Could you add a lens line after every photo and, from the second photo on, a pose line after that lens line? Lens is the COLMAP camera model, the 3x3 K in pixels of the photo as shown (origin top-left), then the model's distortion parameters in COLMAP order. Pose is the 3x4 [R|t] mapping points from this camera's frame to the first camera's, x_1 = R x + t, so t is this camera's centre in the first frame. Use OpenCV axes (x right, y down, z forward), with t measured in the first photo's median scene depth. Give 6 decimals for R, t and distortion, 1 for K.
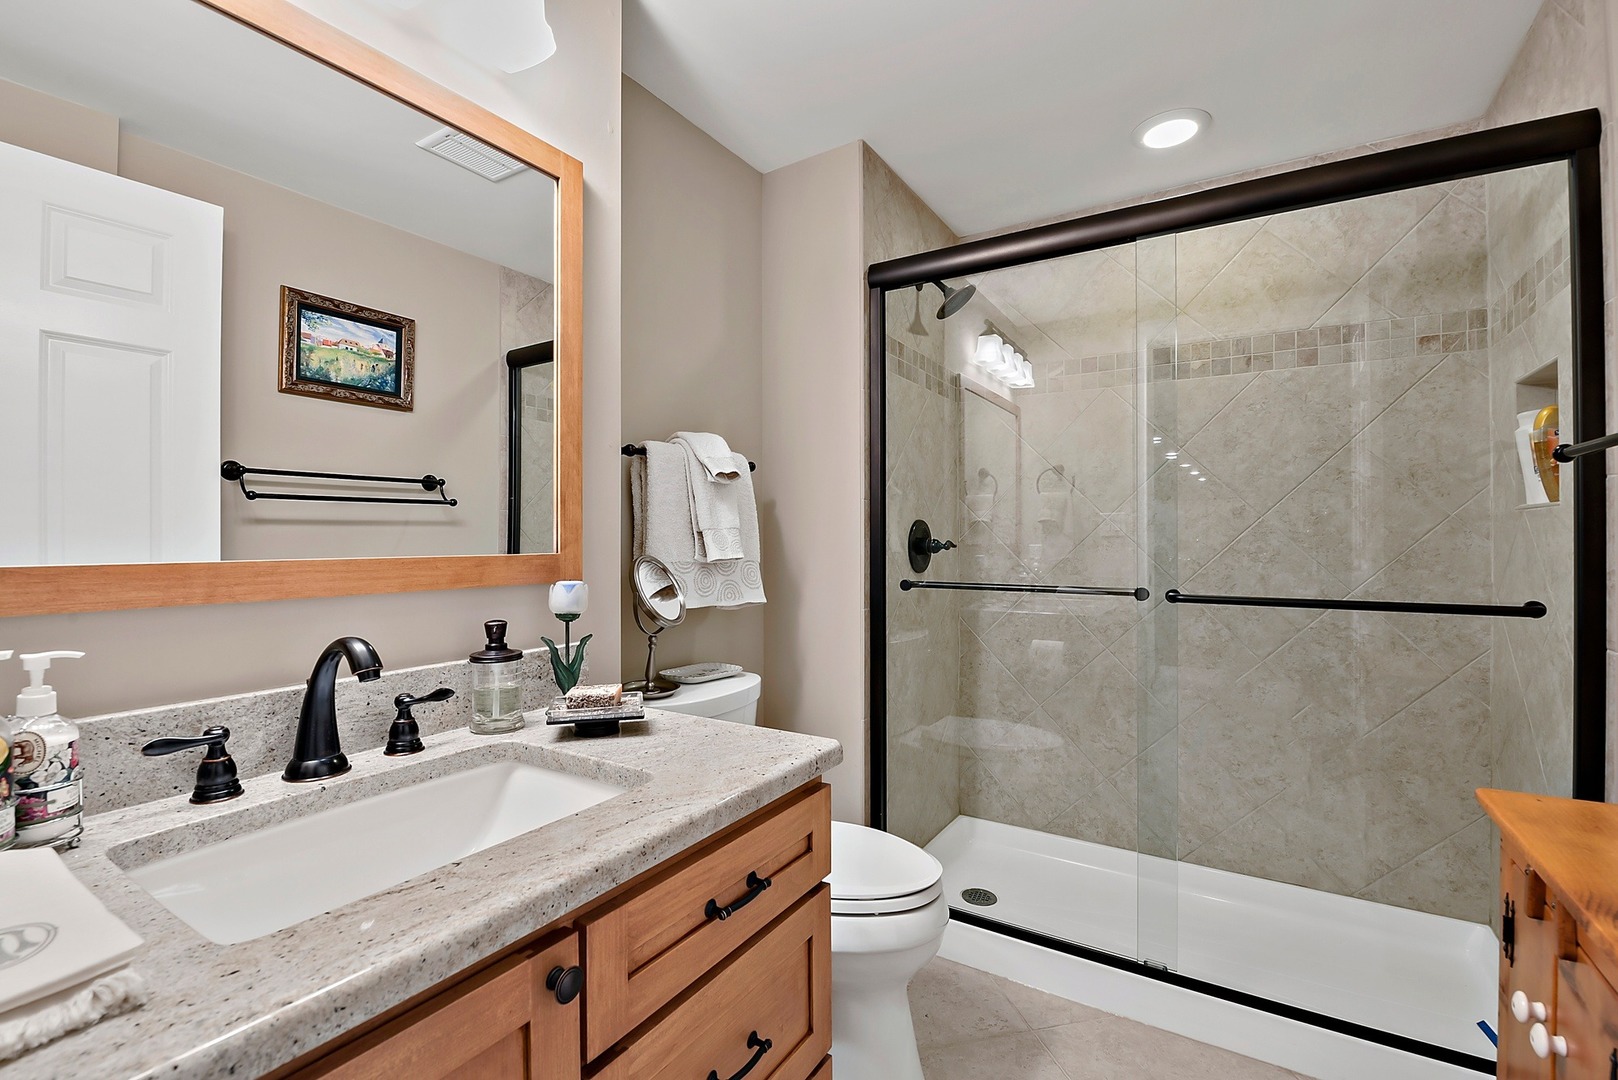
lens RADIAL K [[713.7, 0, 805.5], [0, 713.7, 535.7], [0, 0, 1]] dist [-0.017955, -0.000583]
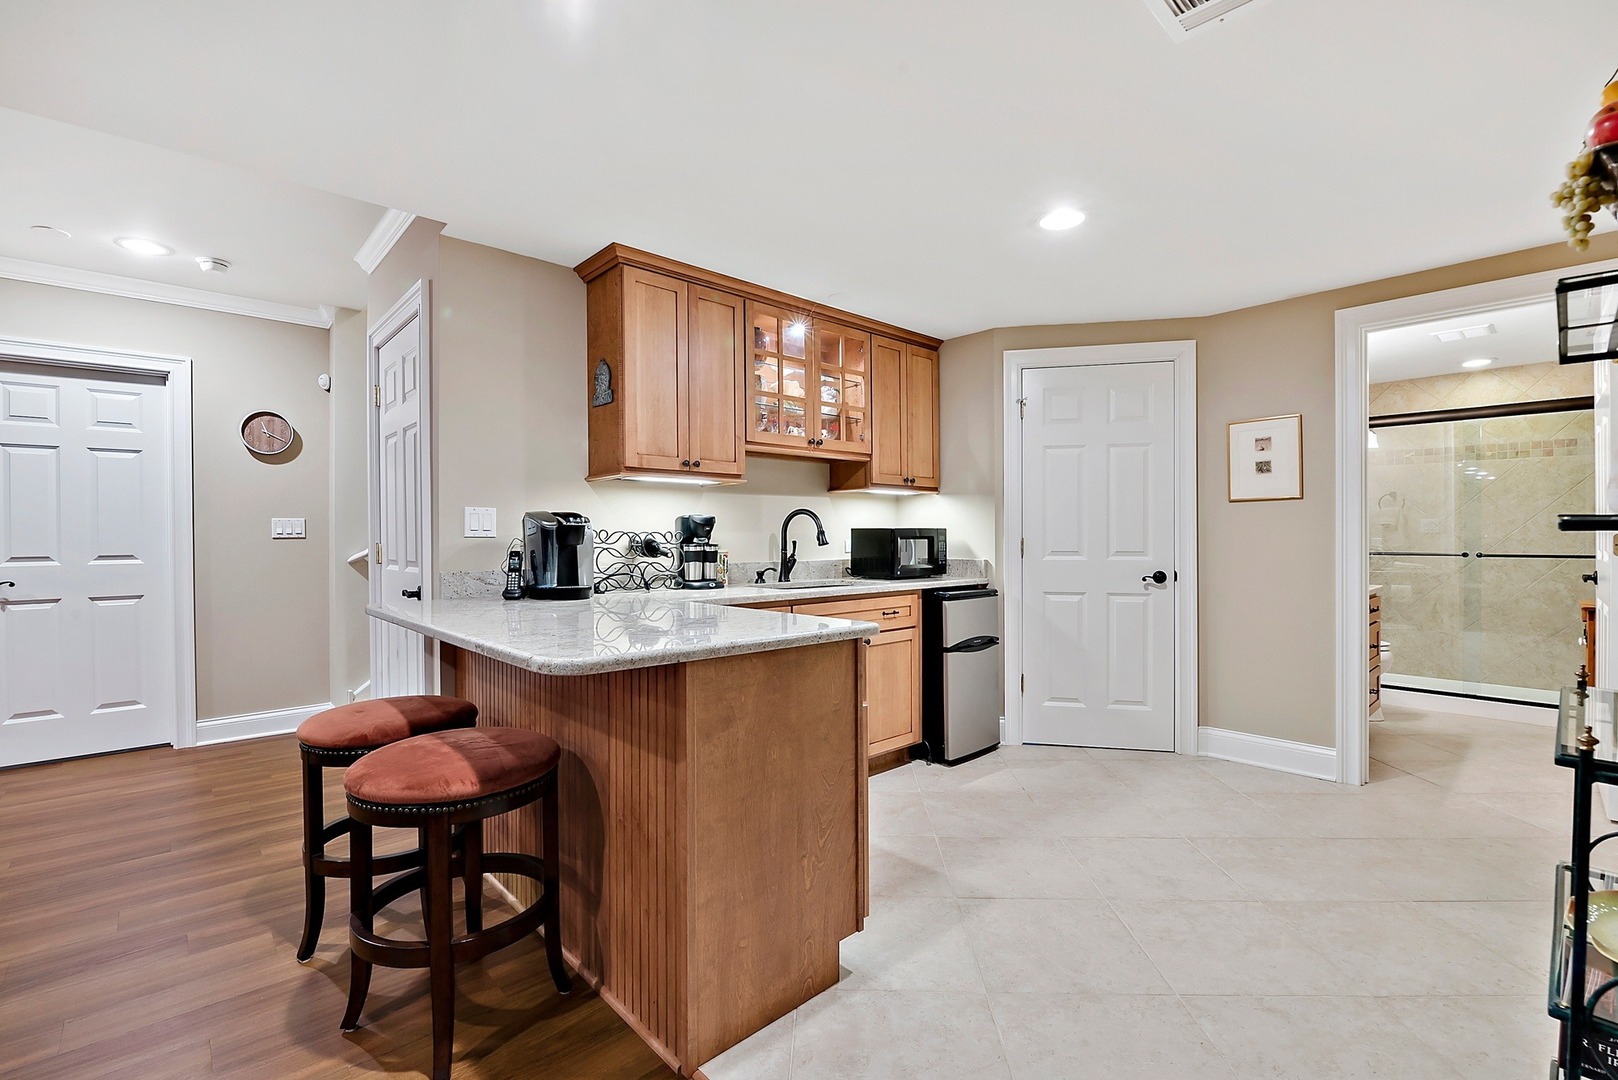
lens RADIAL K [[713.7, 0, 813.9], [0, 713.7, 538.8], [0, 0, 1]] dist [-0.017955, -0.000583]
pose [[0.966899, -0.001748, -0.255155, -0.938317], [0.003655, 0.999969, 0.006999, -0.004727], [0.255135, -0.007700, 0.966875, -1.673691]]
